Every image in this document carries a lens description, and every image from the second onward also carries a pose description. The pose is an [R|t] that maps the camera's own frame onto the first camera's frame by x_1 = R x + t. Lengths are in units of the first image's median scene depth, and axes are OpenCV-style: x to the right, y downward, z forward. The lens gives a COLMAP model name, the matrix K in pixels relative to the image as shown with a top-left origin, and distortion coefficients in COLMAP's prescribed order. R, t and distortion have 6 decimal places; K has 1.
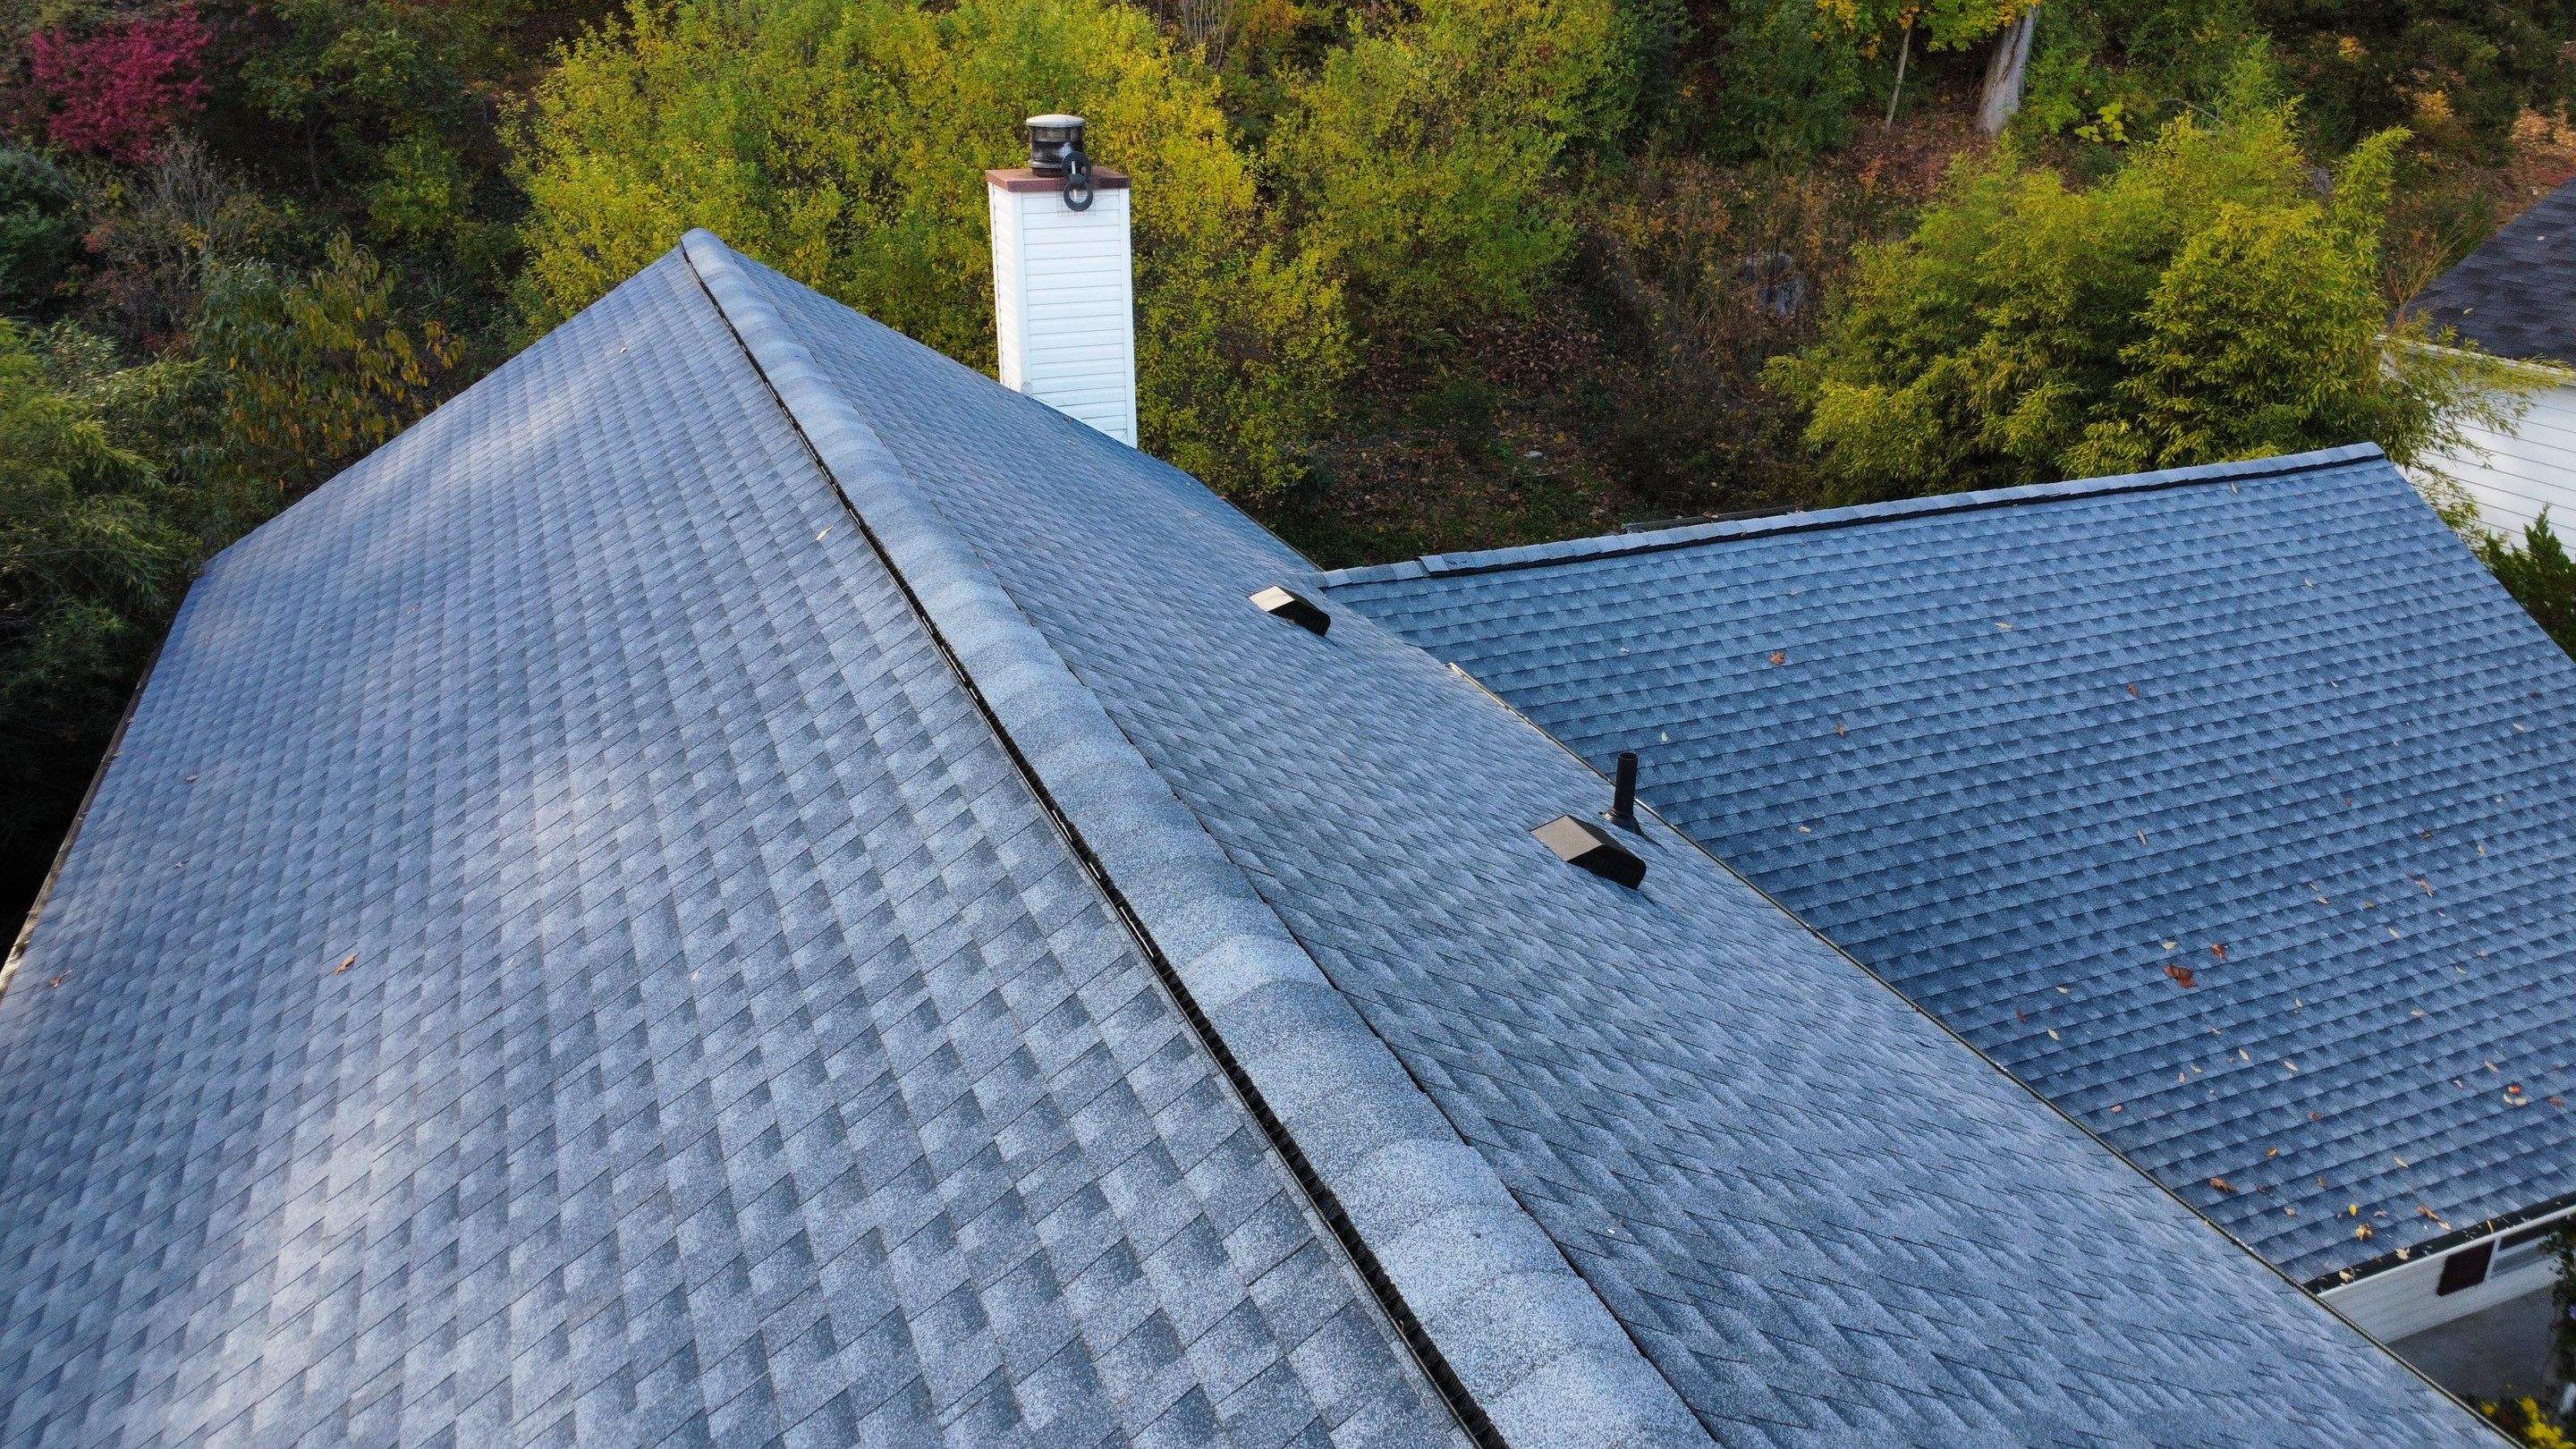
lens RADIAL K [[1904.7, 0, 1288.0], [0, 1904.7, 724.5], [0, 0, 1]] dist [-0.058693, -0.001987]
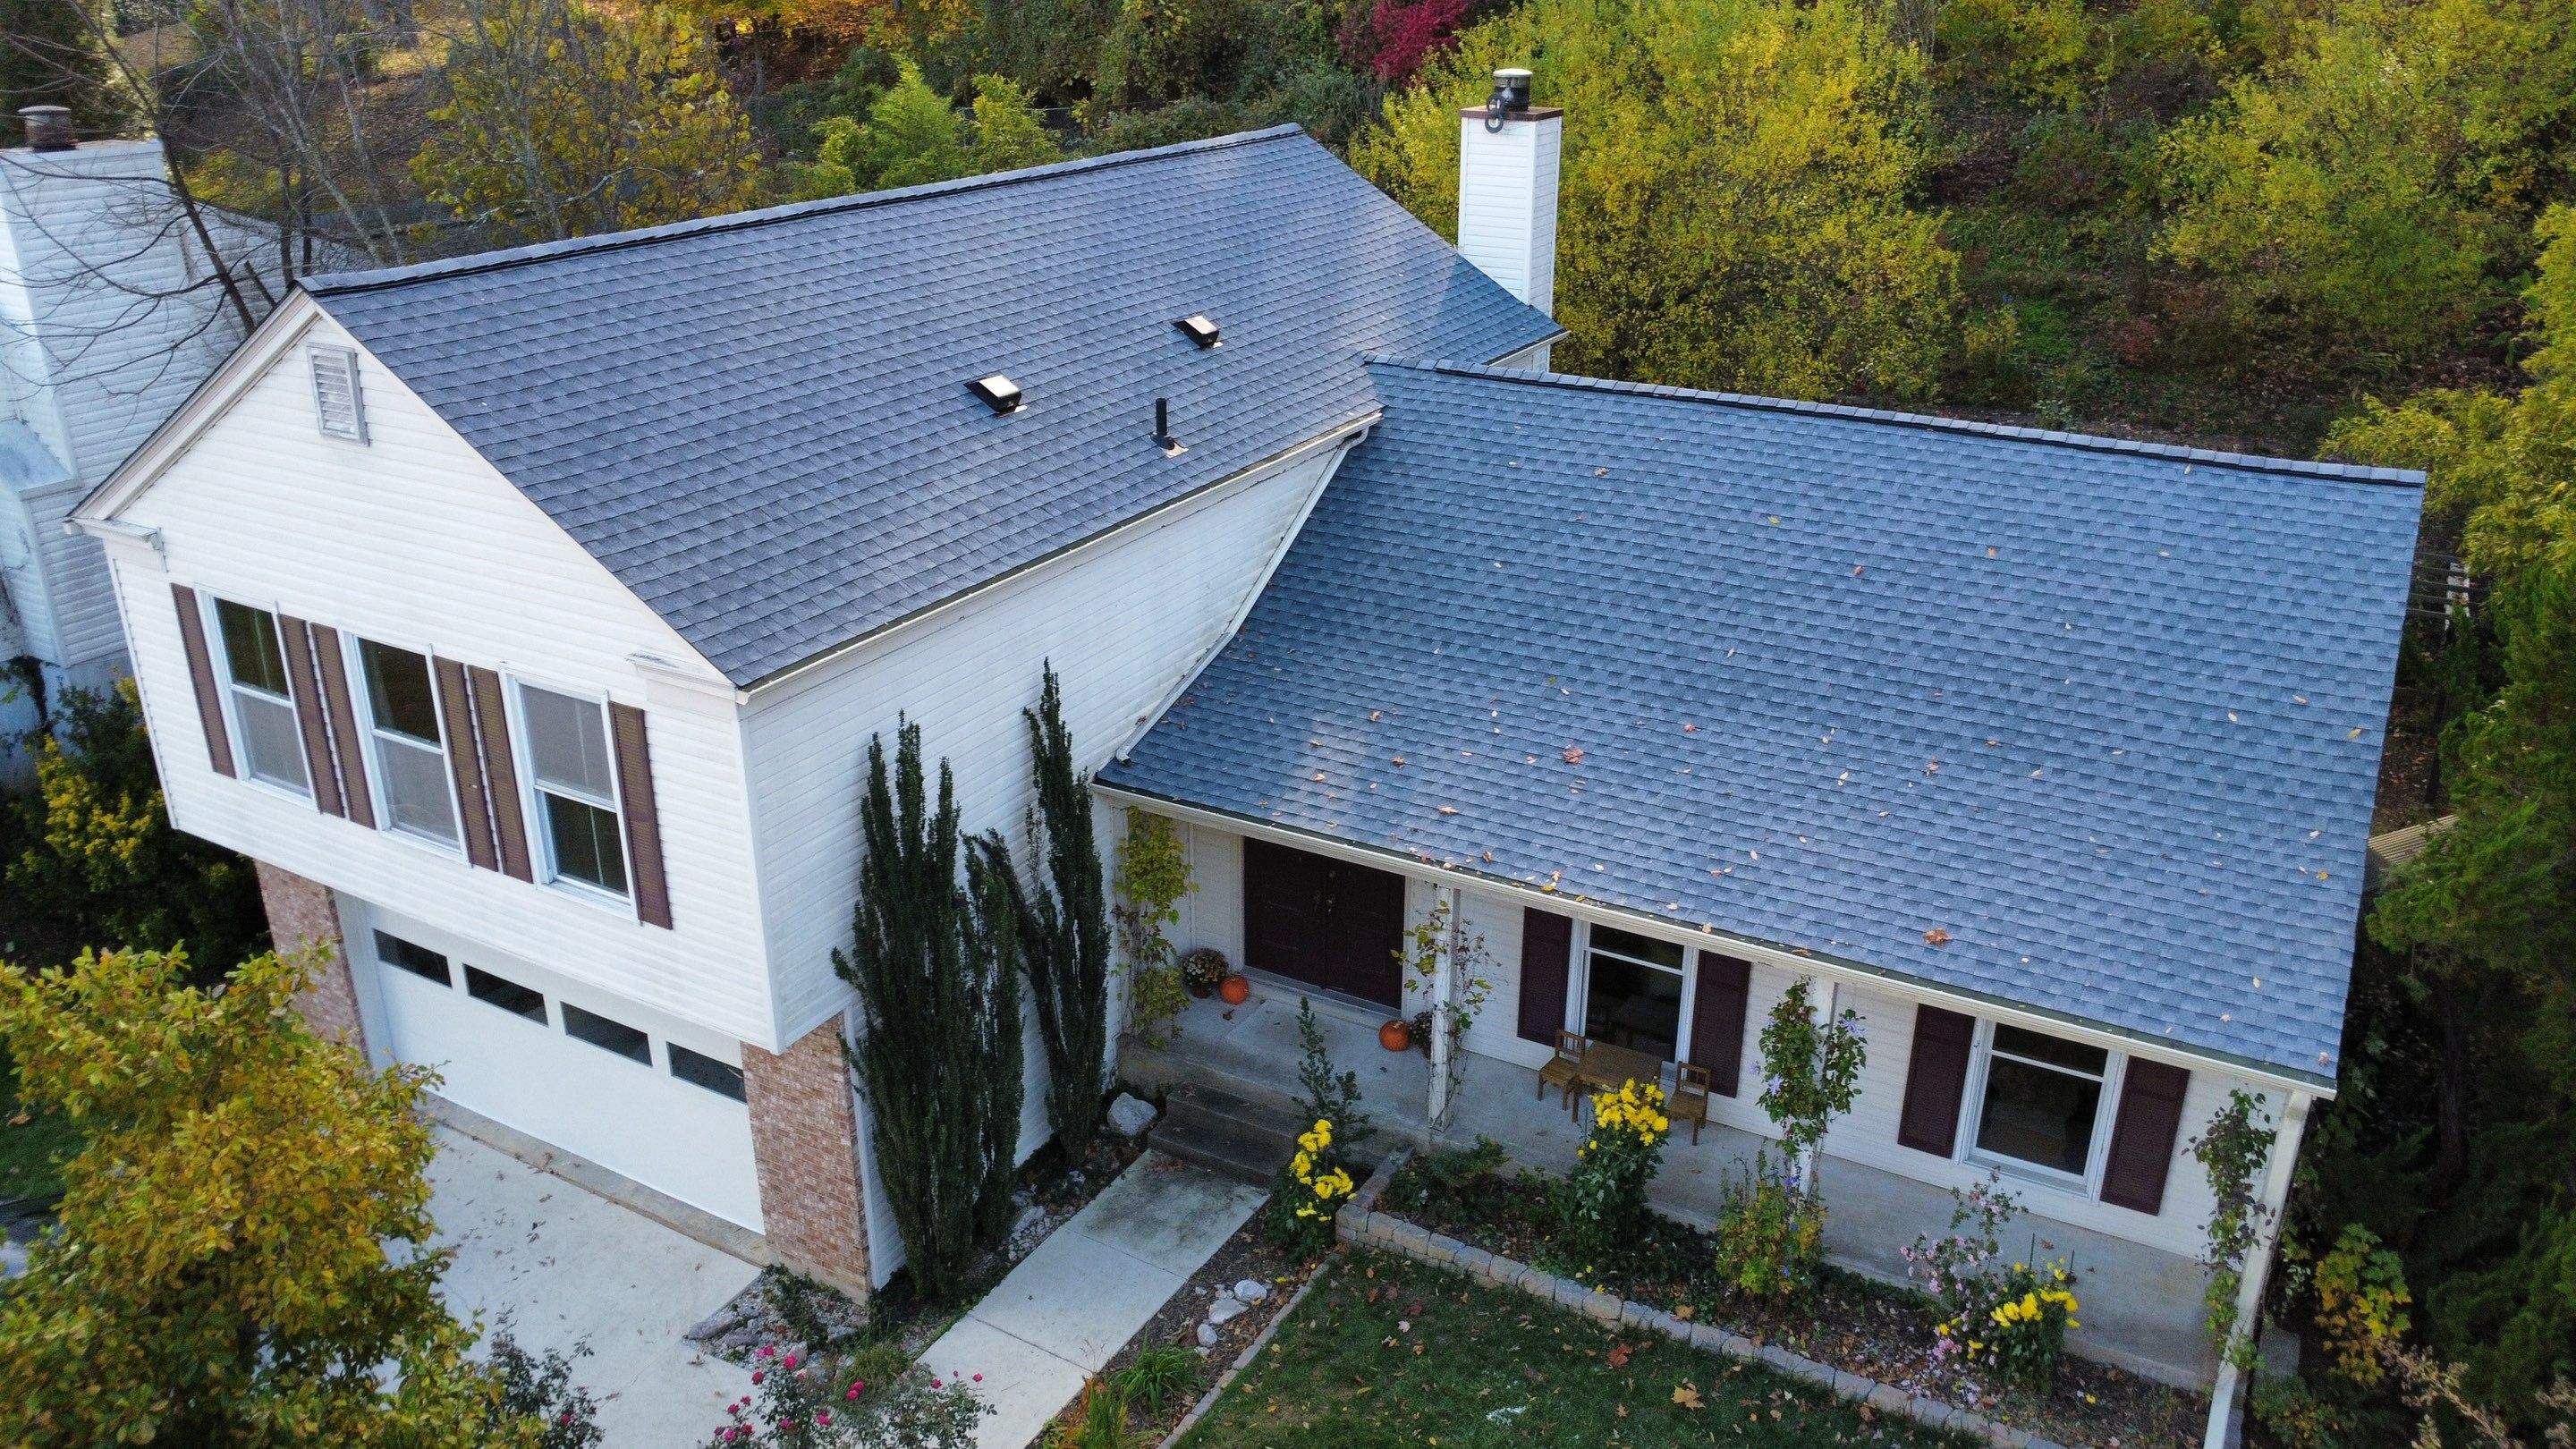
lens RADIAL K [[1904.7, 0, 1288.0], [0, 1904.7, 724.5], [0, 0, 1]] dist [-0.058693, -0.001987]
pose [[0.627224, 0.298064, -0.719547, 0.991293], [-0.286127, 0.947453, 0.143056, 0.005781], [0.724376, 0.116153, 0.679549, -0.083637]]
